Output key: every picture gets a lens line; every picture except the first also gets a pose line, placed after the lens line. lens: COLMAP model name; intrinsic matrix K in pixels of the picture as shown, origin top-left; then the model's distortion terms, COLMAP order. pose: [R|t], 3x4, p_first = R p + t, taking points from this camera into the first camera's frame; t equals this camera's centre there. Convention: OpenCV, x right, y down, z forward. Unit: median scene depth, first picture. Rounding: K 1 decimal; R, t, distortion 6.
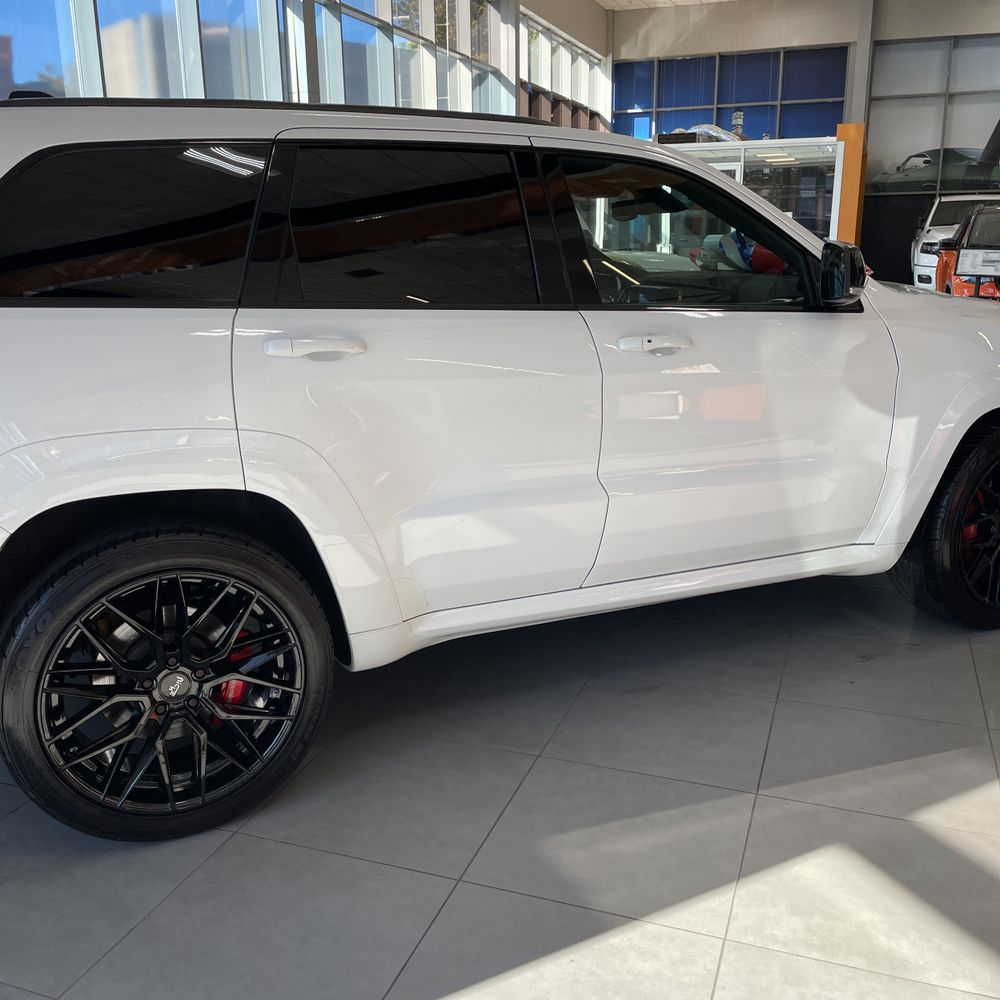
lens RADIAL K [[1006.1, 0, 500.0], [0, 1006.1, 500.0], [0, 0, 1]] dist [0.088575, -0.121344]
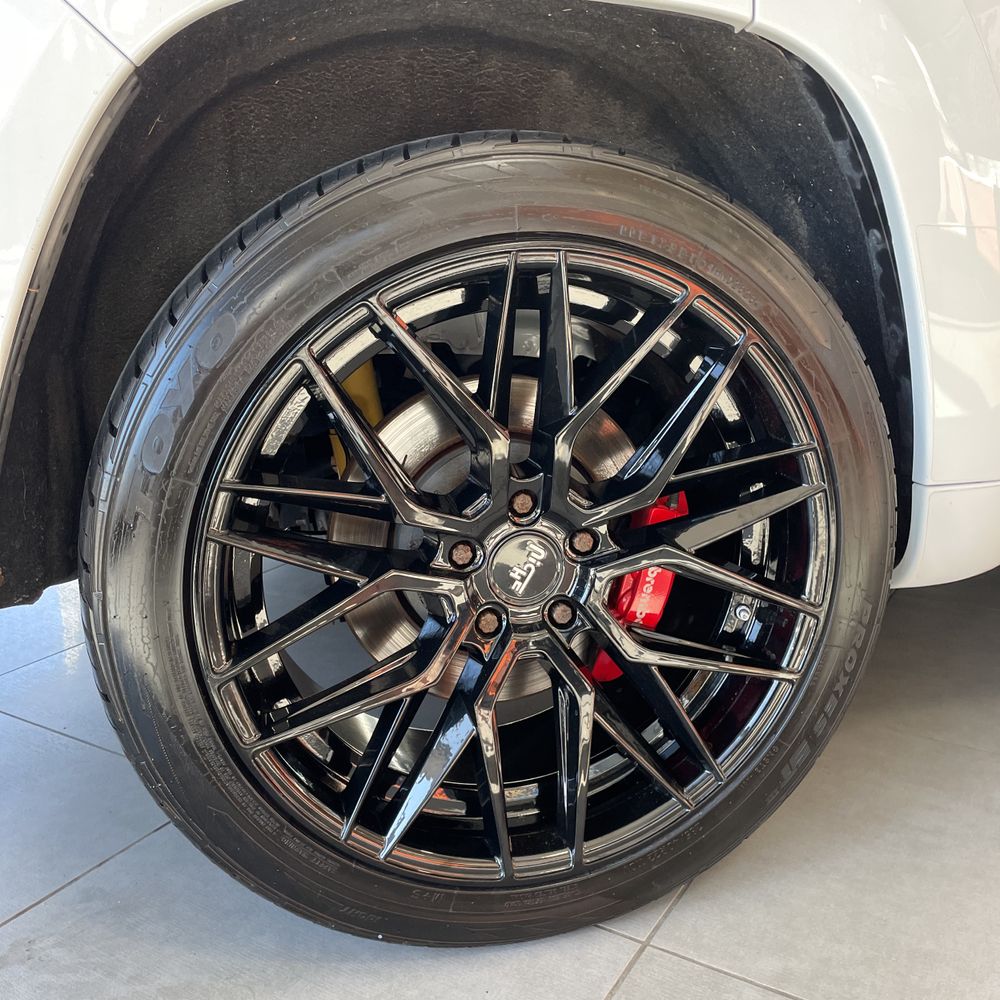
lens RADIAL K [[1007.9, 0, 503.0], [0, 1007.9, 506.6], [0, 0, 1]] dist [0.081950, -0.114631]
pose [[0.978314, 0.045237, -0.202129, -0.239382], [-0.043416, 0.998967, 0.013439, 0.147953], [0.202528, -0.004372, 0.979267, 0.586281]]
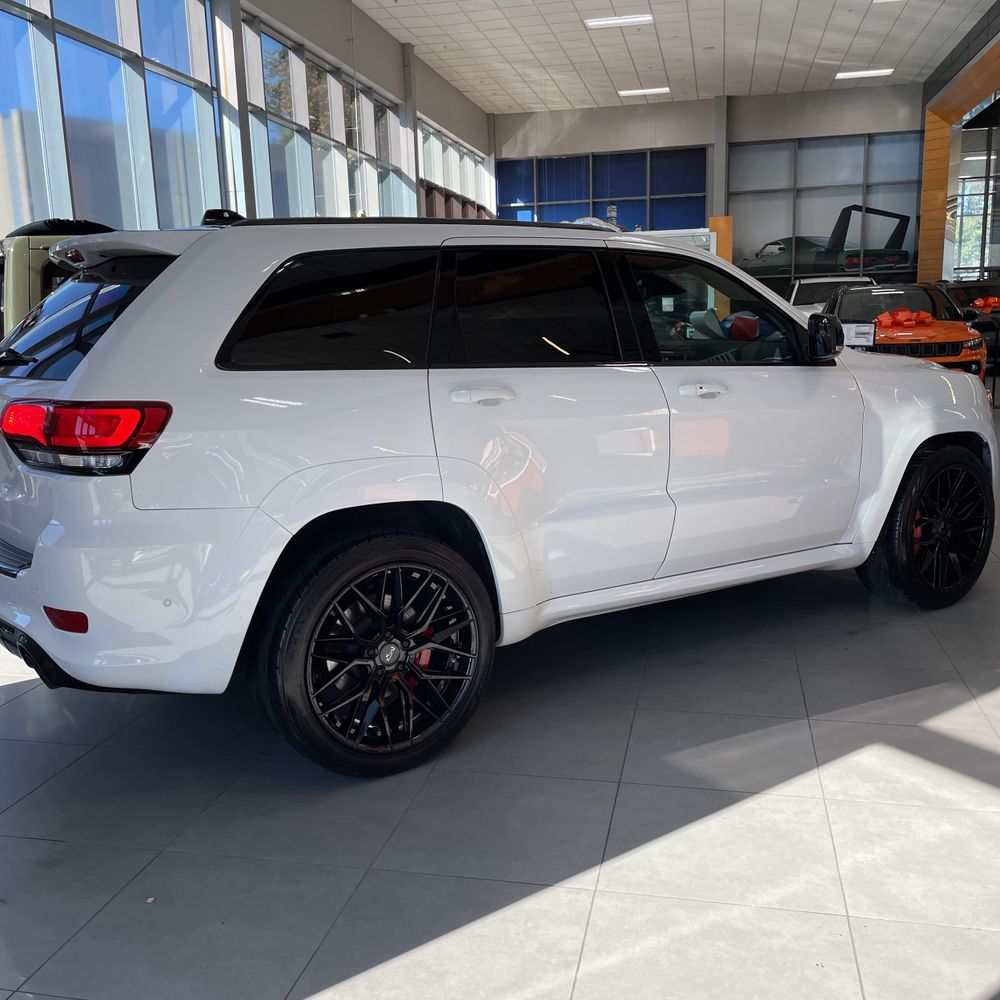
lens RADIAL K [[1006.1, 0, 500.0], [0, 1006.1, 500.0], [0, 0, 1]] dist [0.088575, -0.121344]
pose [[0.991305, -0.040449, 0.125213, -0.320361], [0.050223, 0.995849, -0.075915, 0.087574], [-0.121622, 0.081544, 0.989221, -0.309432]]
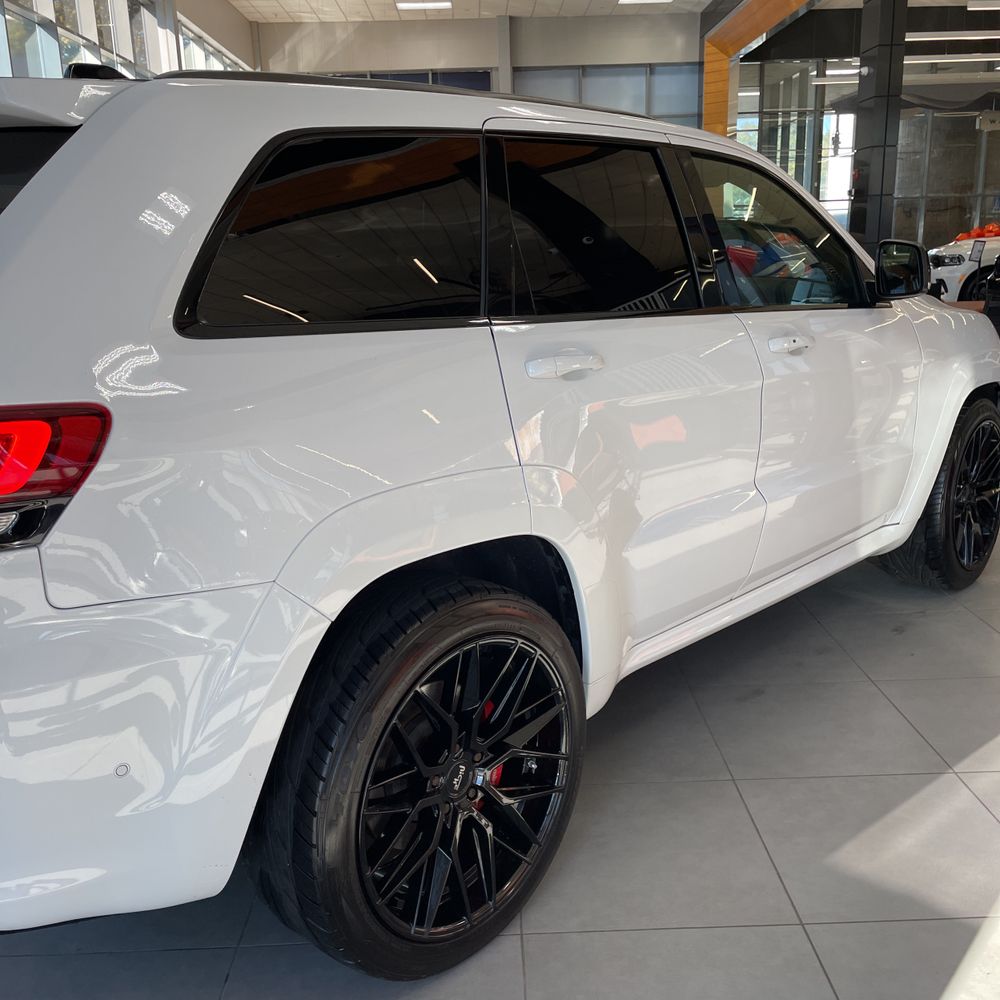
lens RADIAL K [[1007.9, 0, 503.0], [0, 1007.9, 506.6], [0, 0, 1]] dist [0.081950, -0.114631]
pose [[0.932576, -0.106374, 0.344944, -0.528520], [0.110116, 0.993880, 0.008790, -0.040514], [-0.343768, 0.029786, 0.938582, 0.188038]]
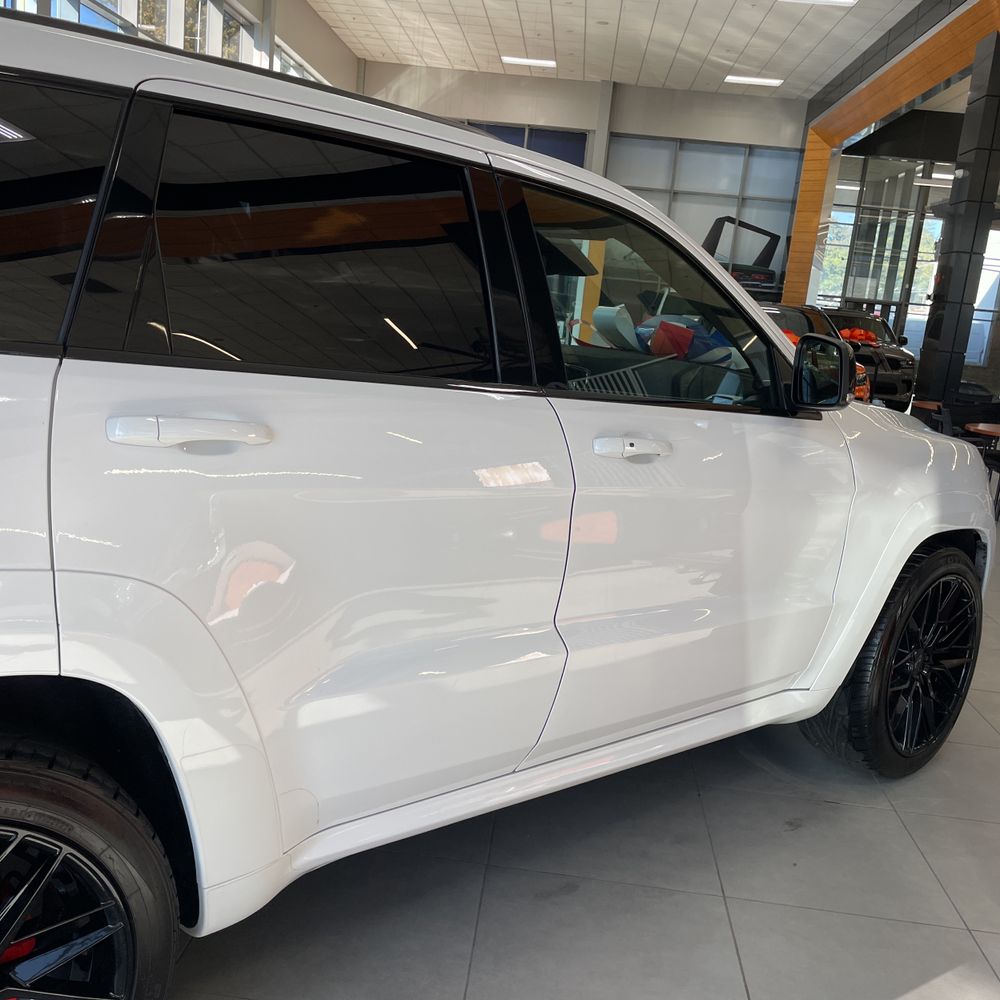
lens RADIAL K [[1006.1, 0, 500.0], [0, 1006.1, 500.0], [0, 0, 1]] dist [0.088575, -0.121344]
pose [[0.958656, 0.051674, 0.279837, -0.167225], [-0.038389, 0.997869, -0.052752, -0.081303], [-0.281966, 0.039828, 0.958597, 0.349159]]
